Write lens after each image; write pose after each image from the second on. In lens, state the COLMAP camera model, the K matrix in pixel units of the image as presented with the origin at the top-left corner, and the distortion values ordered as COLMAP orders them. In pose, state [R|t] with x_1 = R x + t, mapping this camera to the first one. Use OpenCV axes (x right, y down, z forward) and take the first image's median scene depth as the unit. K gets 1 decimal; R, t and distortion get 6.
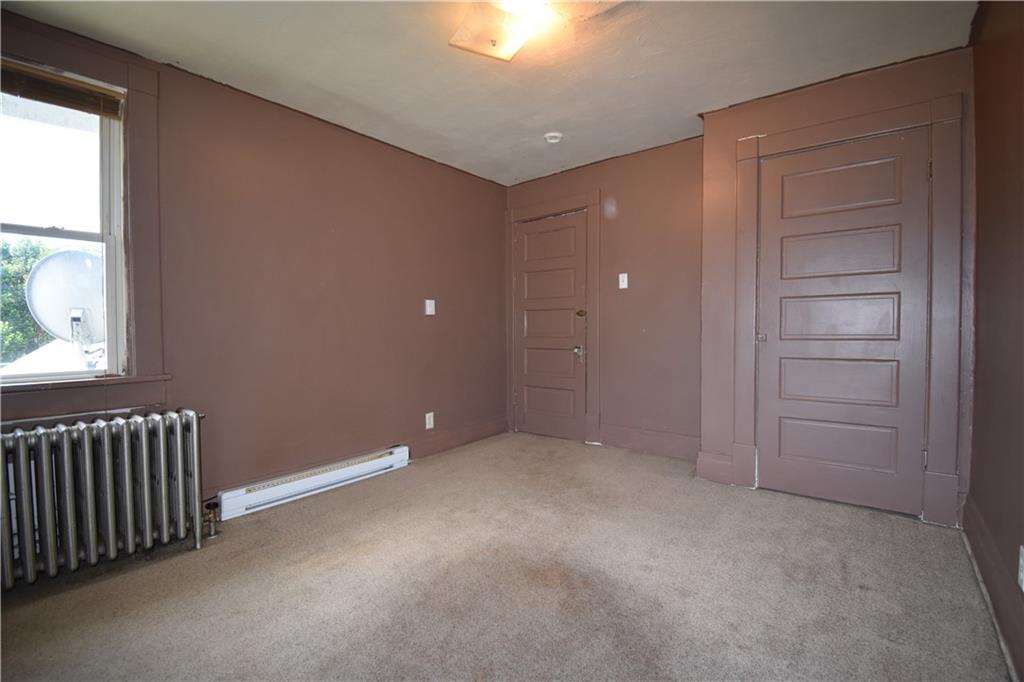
lens RADIAL K [[452.9, 0, 511.0], [0, 452.9, 336.6], [0, 0, 1]] dist [-0.003005, -0.008561]
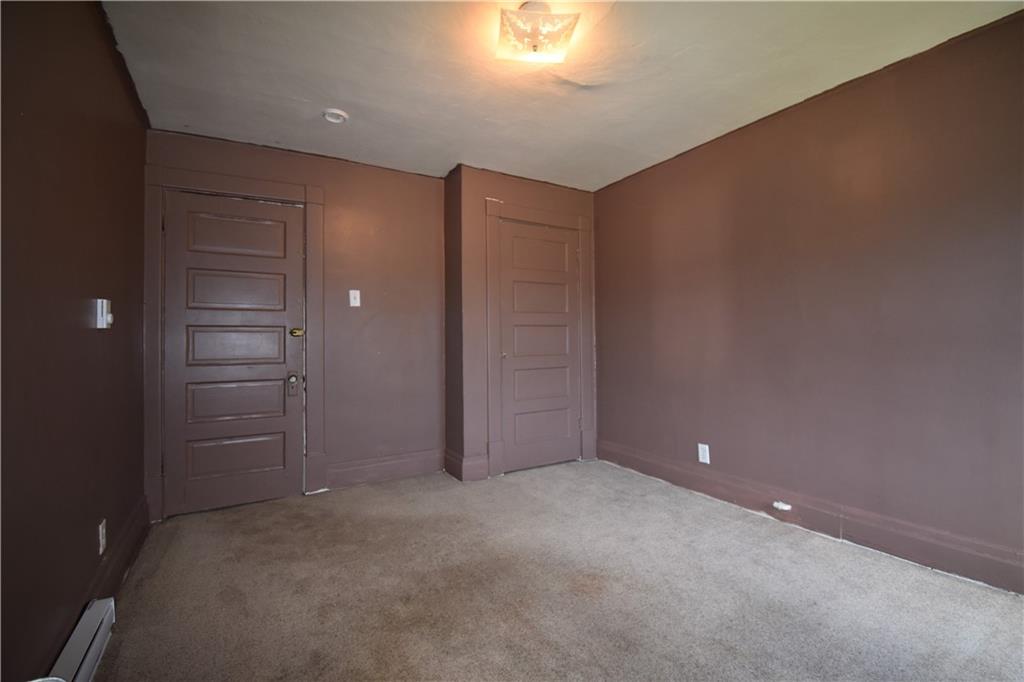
lens RADIAL K [[452.9, 0, 512.5], [0, 452.9, 338.9], [0, 0, 1]] dist [-0.003005, -0.008561]
pose [[0.363051, 0.011201, 0.931702, -0.498276], [0.038181, 0.998909, -0.026886, -0.005189], [-0.930987, 0.045334, 0.362227, 0.397015]]
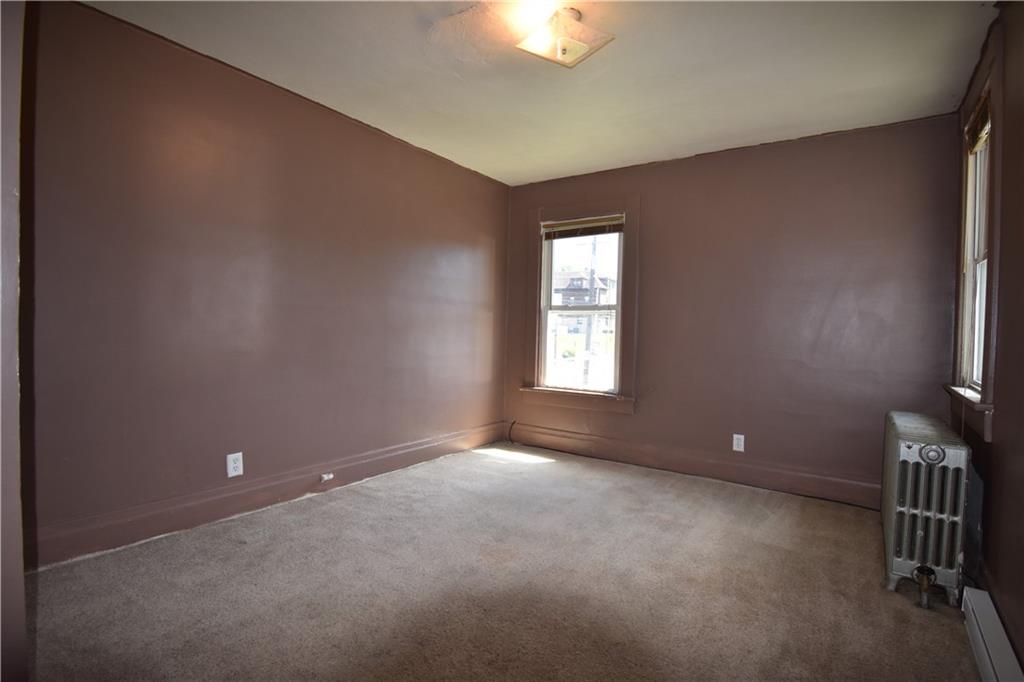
lens RADIAL K [[495.2, 0, 510.8], [0, 495.2, 341.3], [0, 0, 1]] dist [0.002698, -0.004890]
pose [[-0.997602, -0.020469, -0.066111, 0.176229], [-0.023988, 0.998313, 0.052871, -0.037362], [0.064917, 0.054330, -0.996411, 1.274671]]
